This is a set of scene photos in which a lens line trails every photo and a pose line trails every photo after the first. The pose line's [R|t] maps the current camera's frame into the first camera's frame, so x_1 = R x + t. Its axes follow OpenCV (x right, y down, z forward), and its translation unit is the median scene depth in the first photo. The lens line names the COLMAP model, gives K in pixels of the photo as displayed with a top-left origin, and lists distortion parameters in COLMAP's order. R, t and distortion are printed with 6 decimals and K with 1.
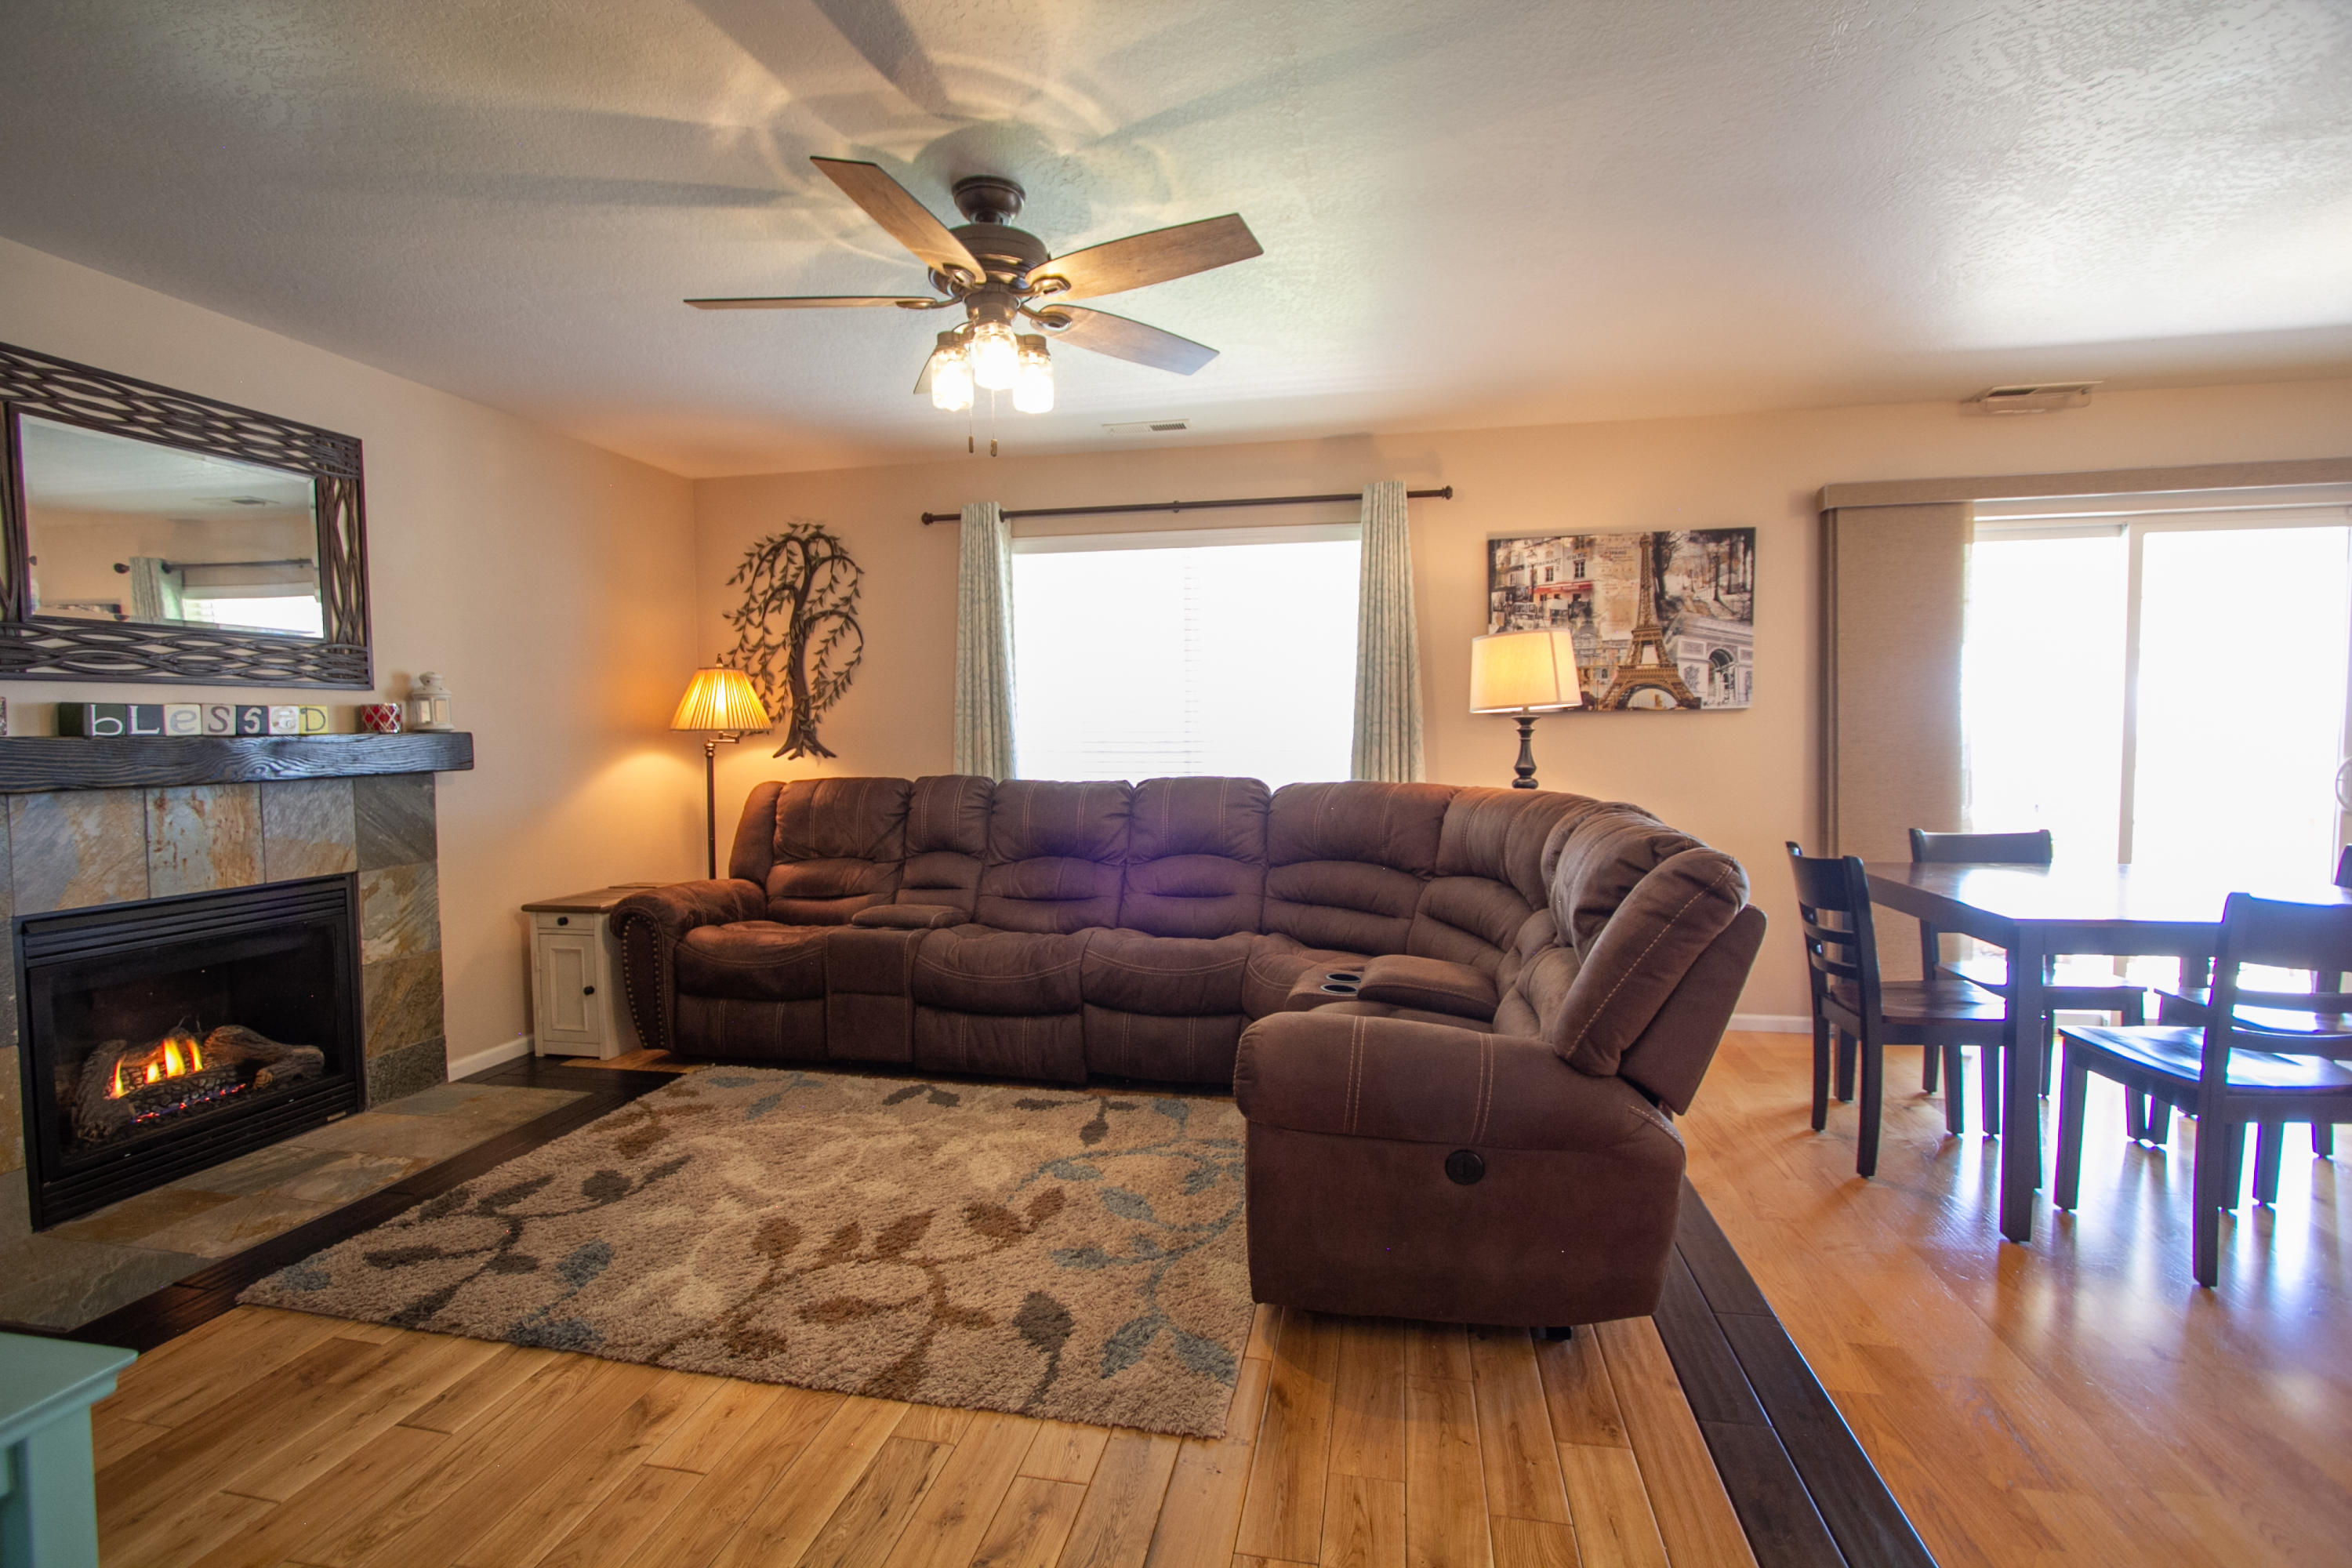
lens RADIAL K [[1077.8, 0, 1182.0], [0, 1077.8, 768.9], [0, 0, 1]] dist [-0.016250, 0.002764]
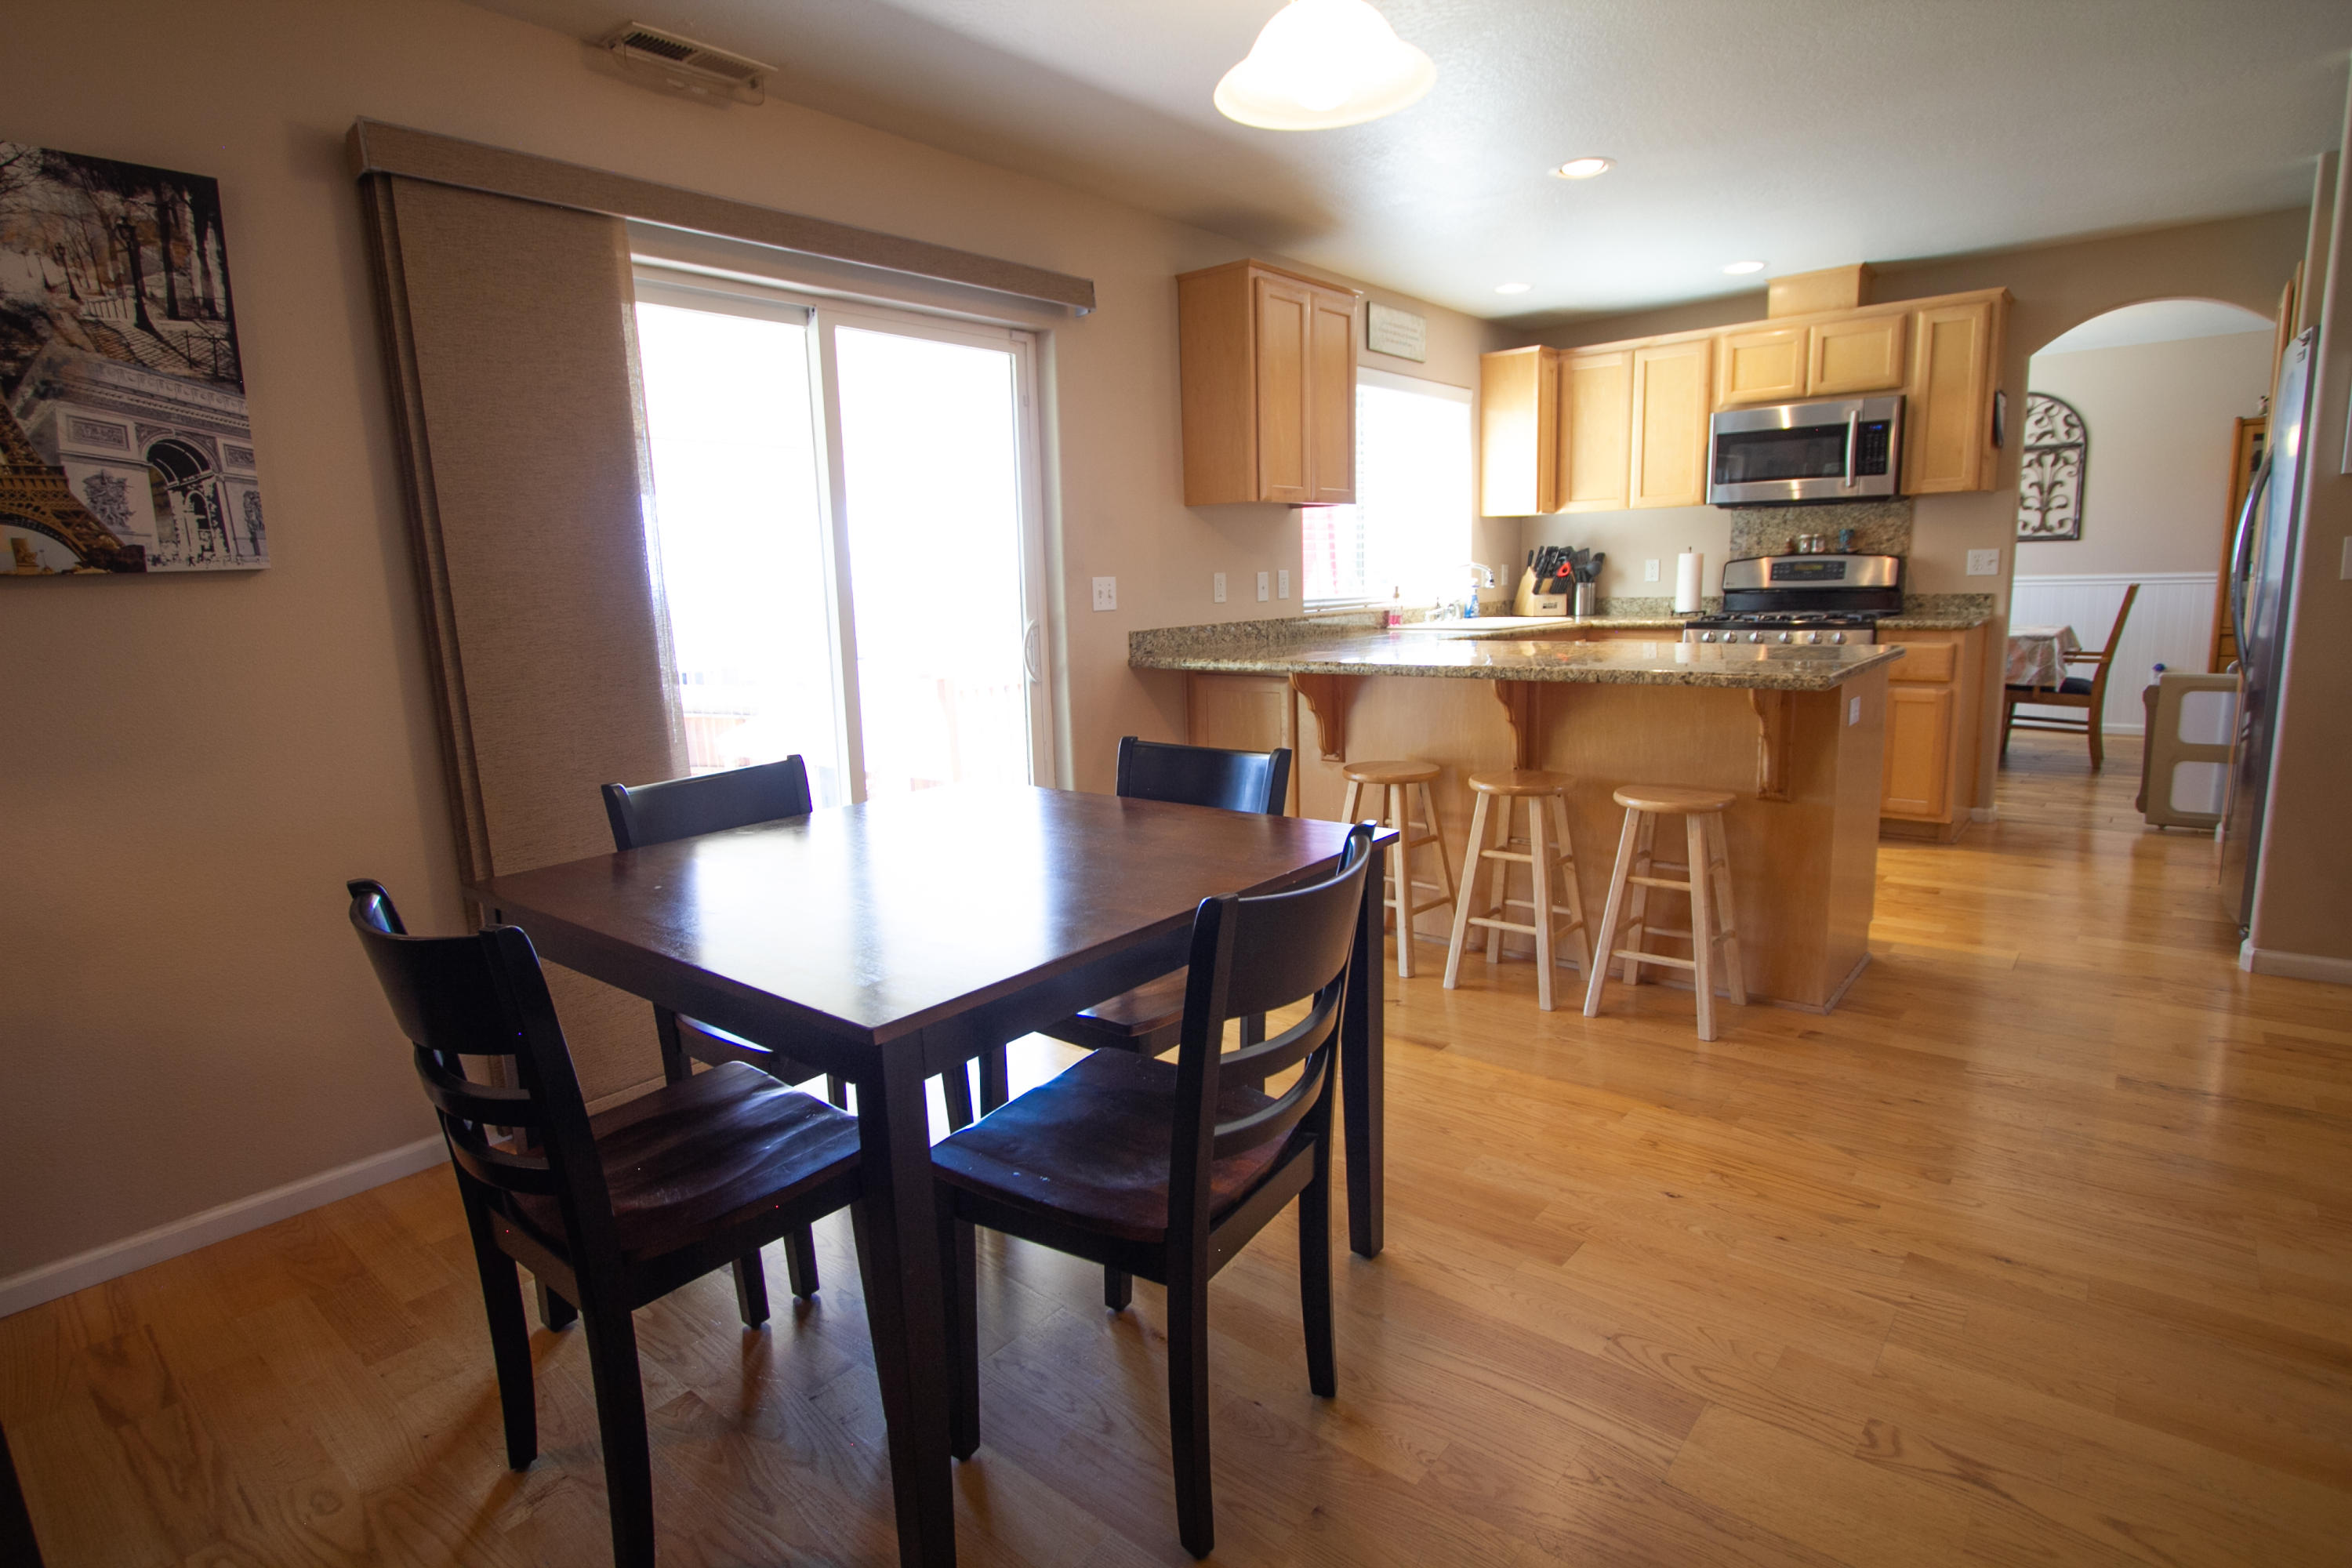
lens RADIAL K [[1206.4, 0, 1175.8], [0, 1206.4, 777.4], [0, 0, 1]] dist [-0.007324, -0.000001]
pose [[0.481151, -0.152461, 0.863278, 0.243498], [0.062327, 0.988218, 0.139788, -0.013653], [-0.874419, -0.013454, 0.484985, 0.374376]]
